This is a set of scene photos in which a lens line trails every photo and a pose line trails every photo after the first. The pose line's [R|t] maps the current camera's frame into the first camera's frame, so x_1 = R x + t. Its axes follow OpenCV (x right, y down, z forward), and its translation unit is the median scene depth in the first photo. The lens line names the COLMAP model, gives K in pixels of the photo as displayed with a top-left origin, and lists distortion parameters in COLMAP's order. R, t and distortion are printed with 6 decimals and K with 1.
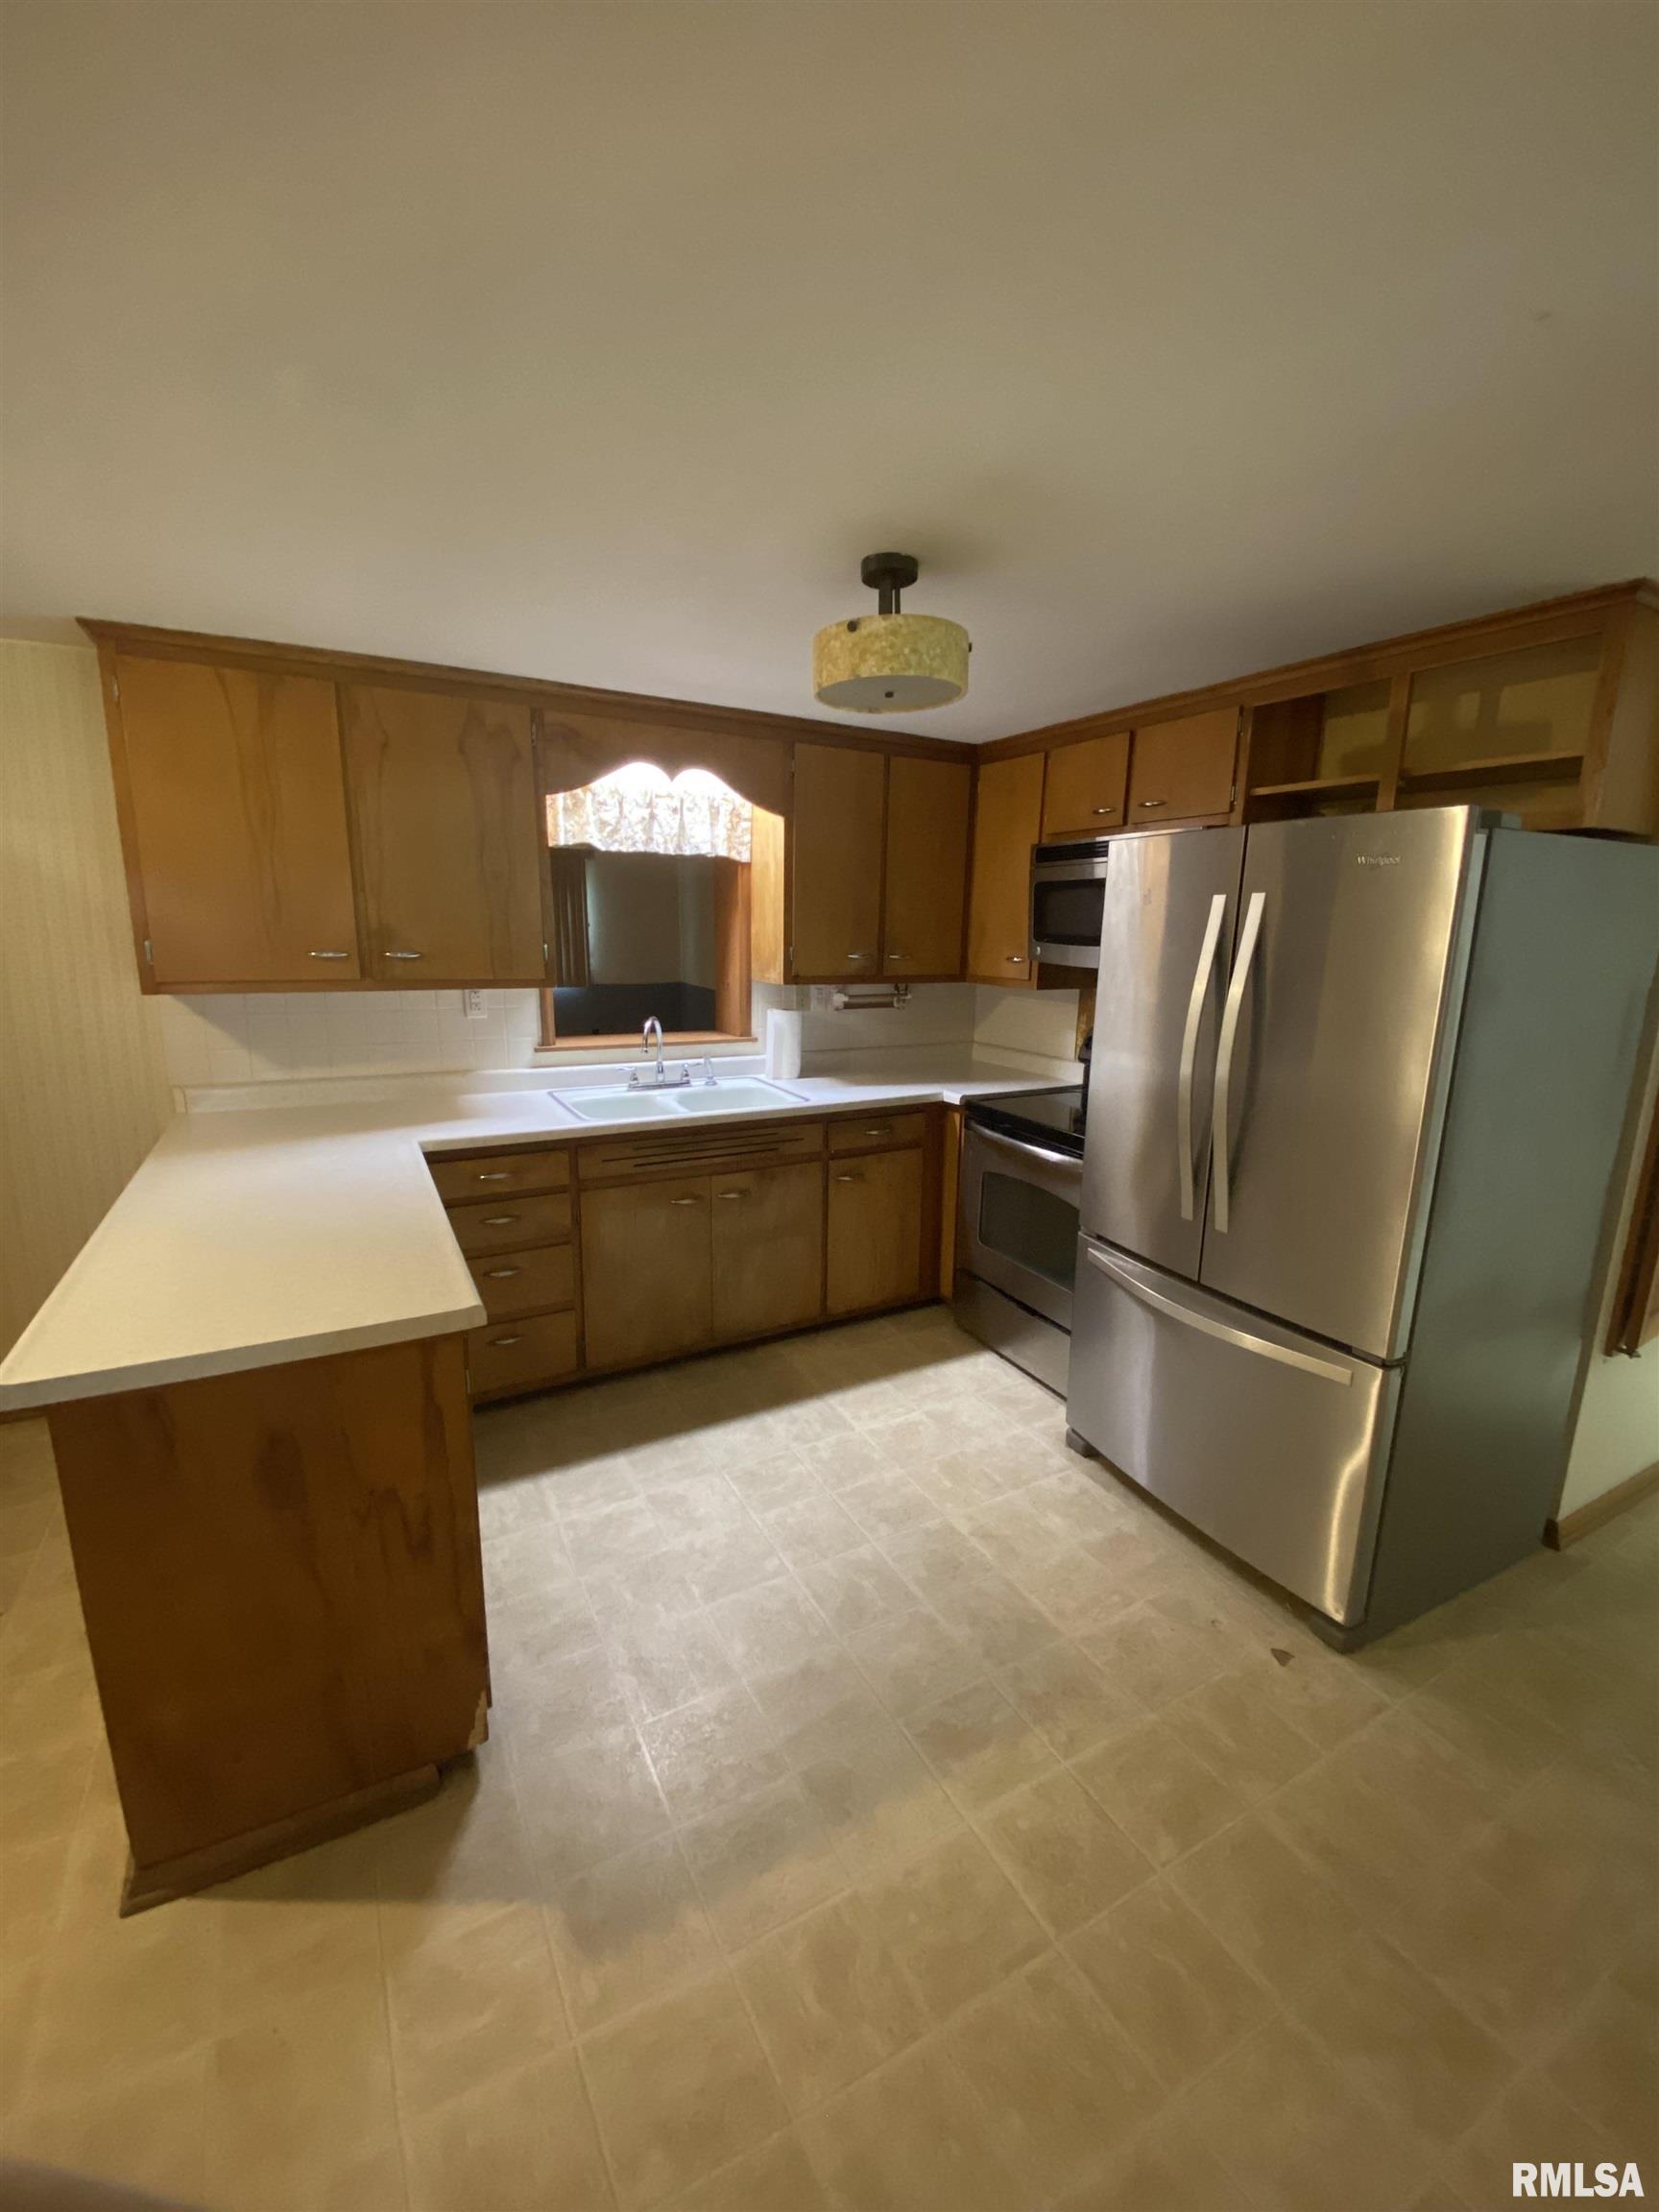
lens RADIAL K [[889.7, 0, 826.7], [0, 889.7, 1104.6], [0, 0, 1]] dist [0.055853, -0.044257]
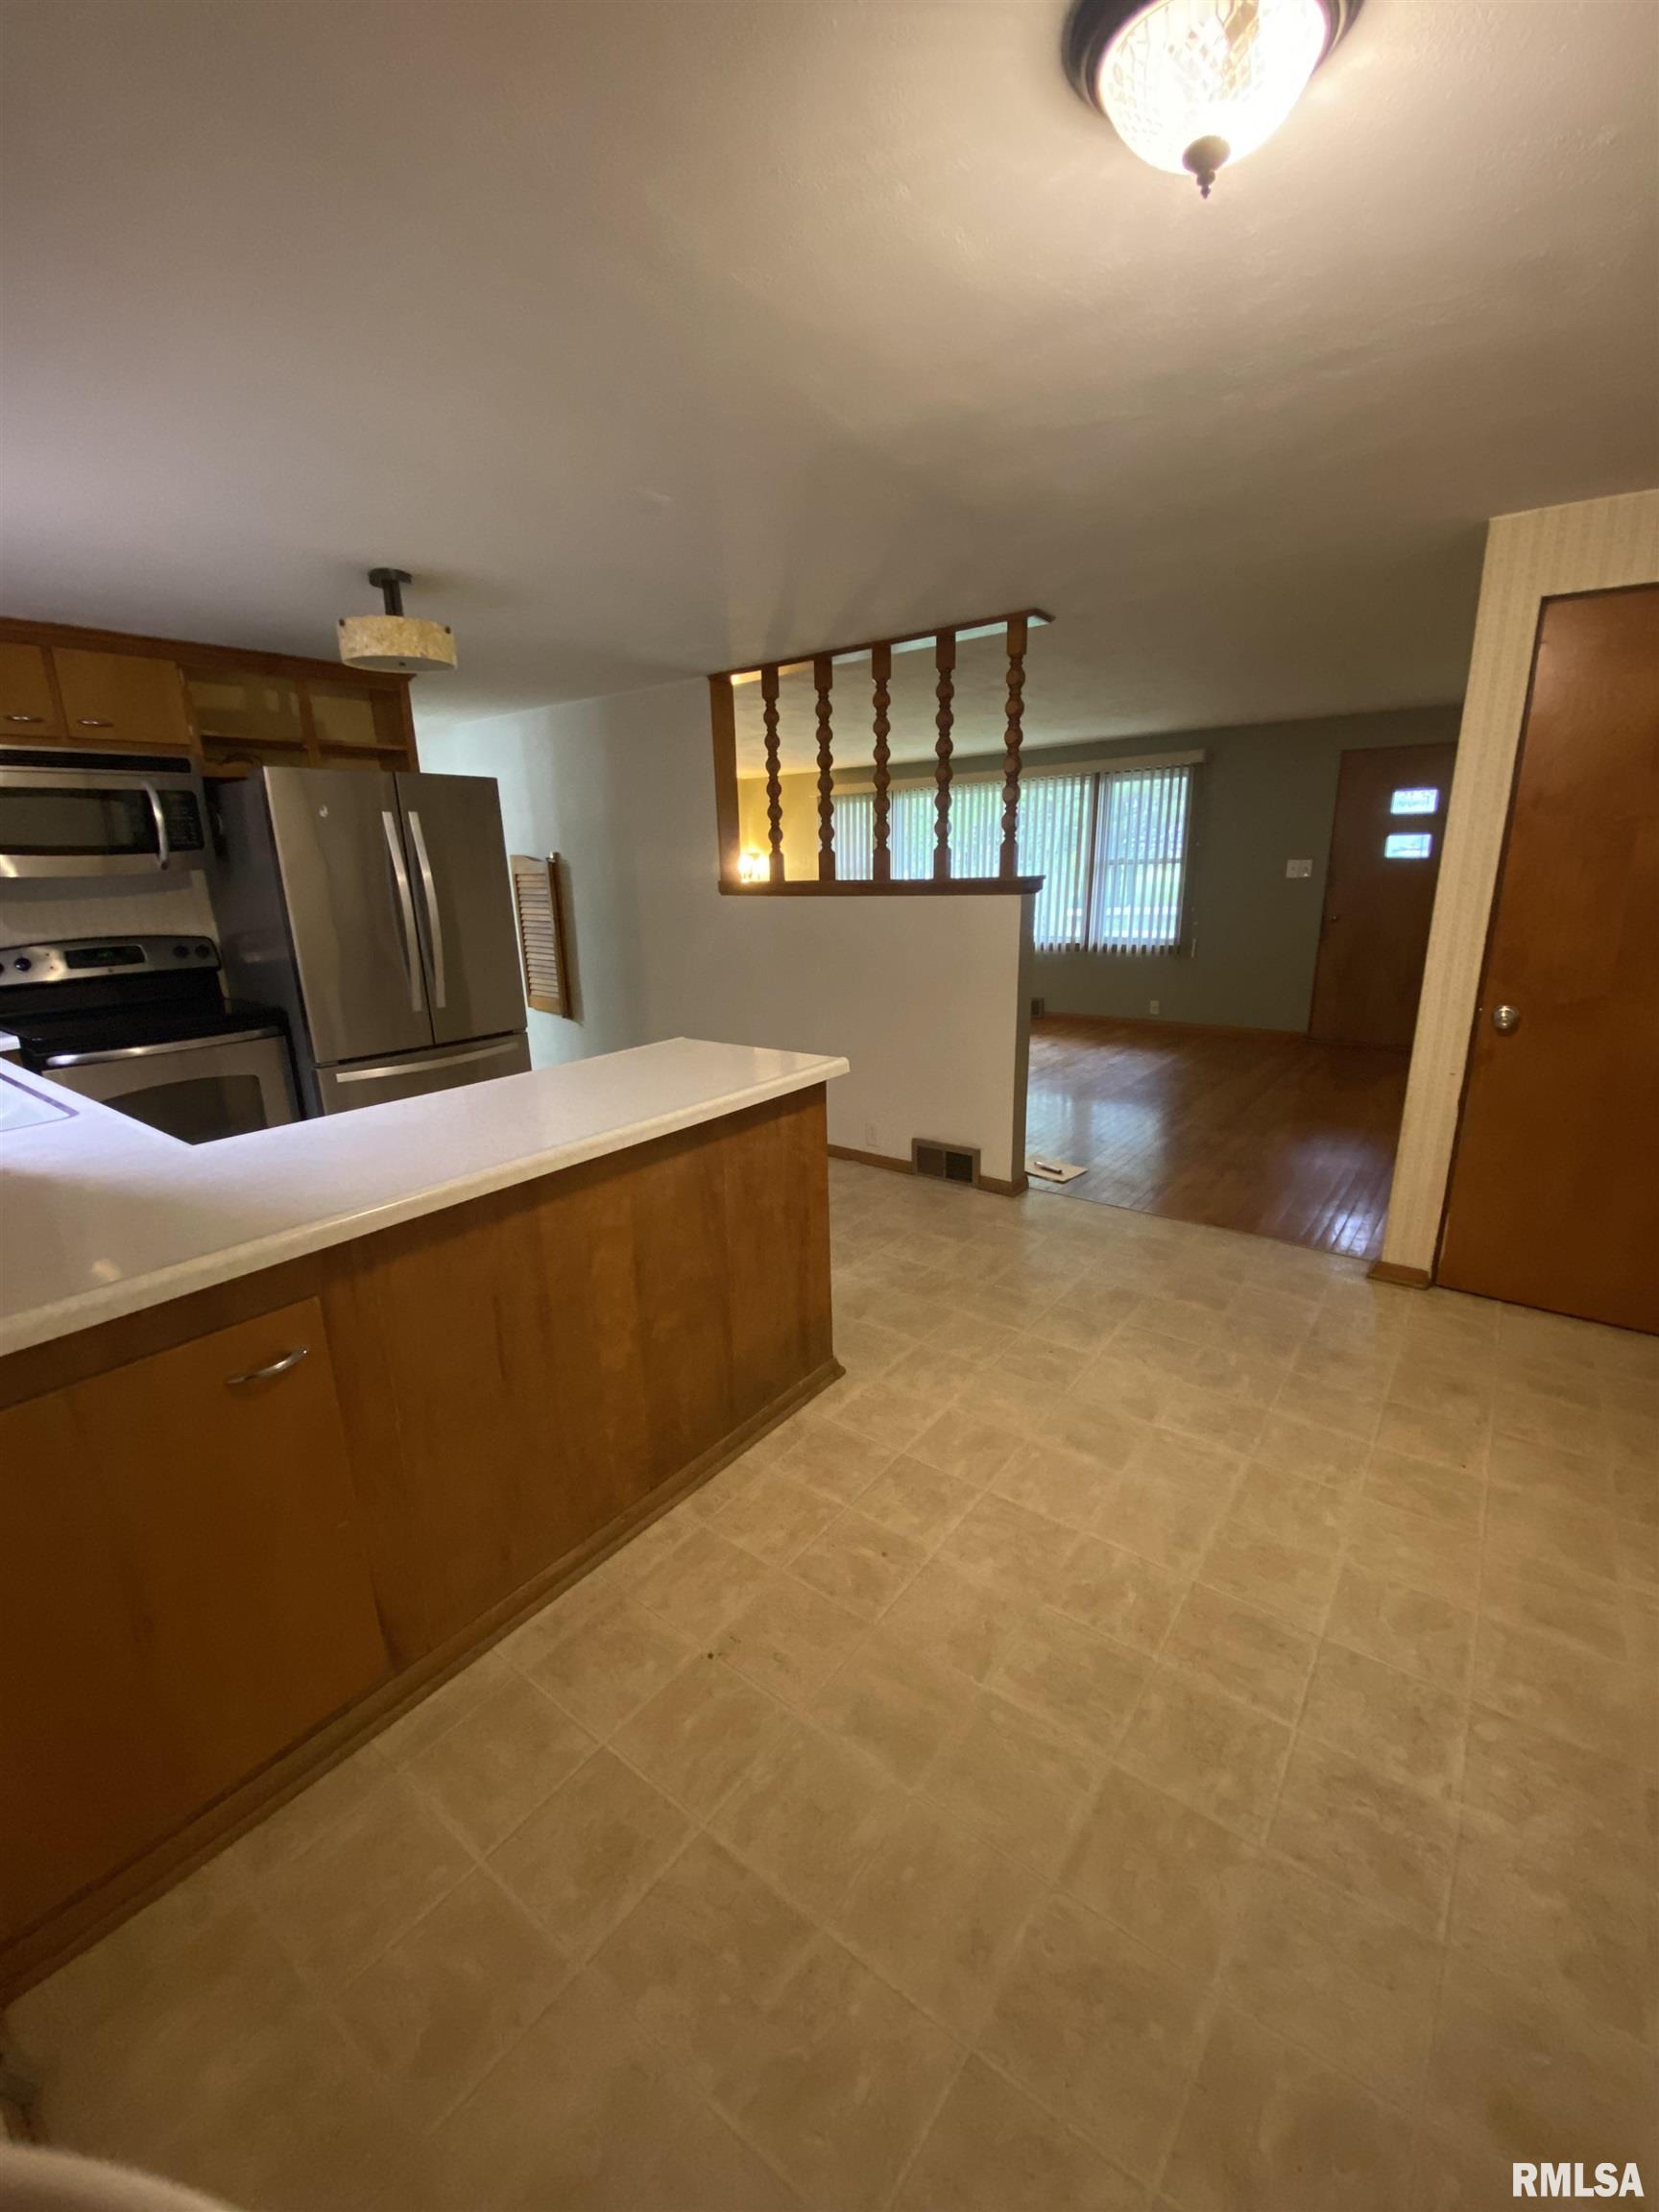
lens RADIAL K [[889.7, 0, 826.7], [0, 889.7, 1104.6], [0, 0, 1]] dist [0.055853, -0.044257]
pose [[-0.402263, -0.248714, 0.881093, -0.978565], [0.197422, 0.916185, 0.348753, -0.102672], [-0.893985, 0.314238, -0.319446, 0.624162]]
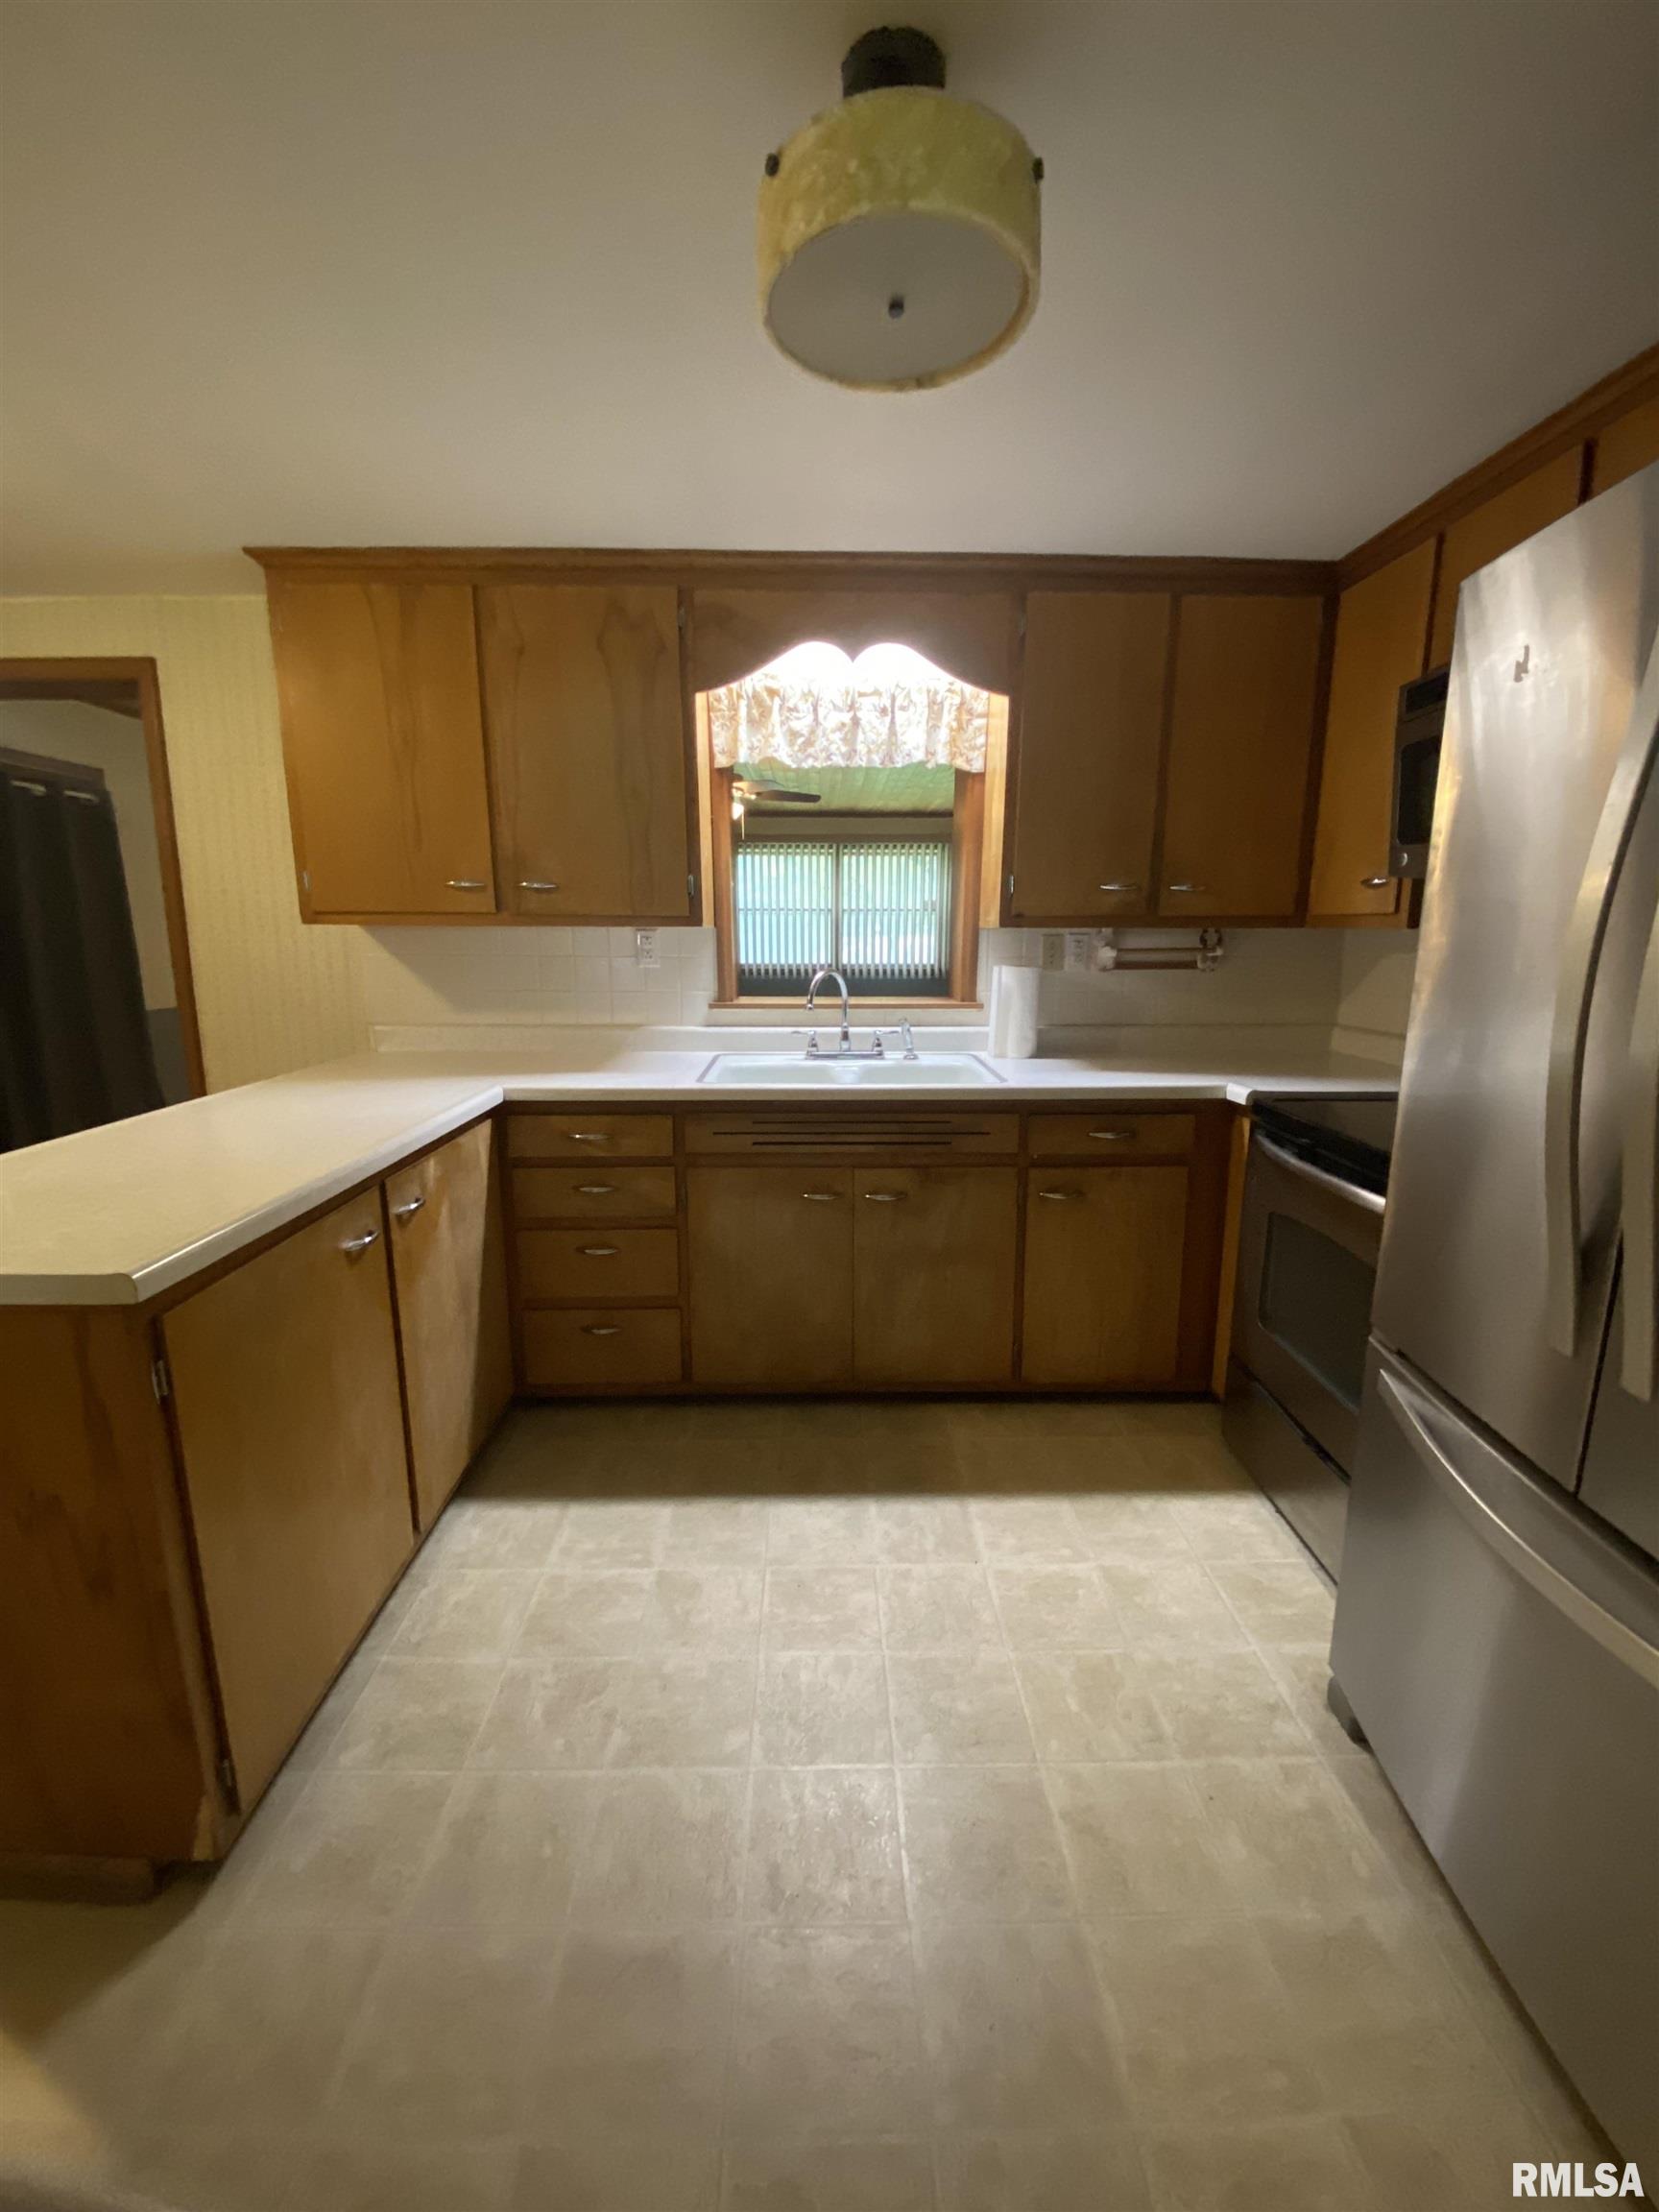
lens RADIAL K [[889.7, 0, 826.7], [0, 889.7, 1104.6], [0, 0, 1]] dist [0.055853, -0.044257]
pose [[0.882673, 0.073264, -0.464243, 0.190359], [-0.079394, 0.996823, 0.006360, 0.020925], [0.463234, 0.031244, 0.885685, 0.289746]]
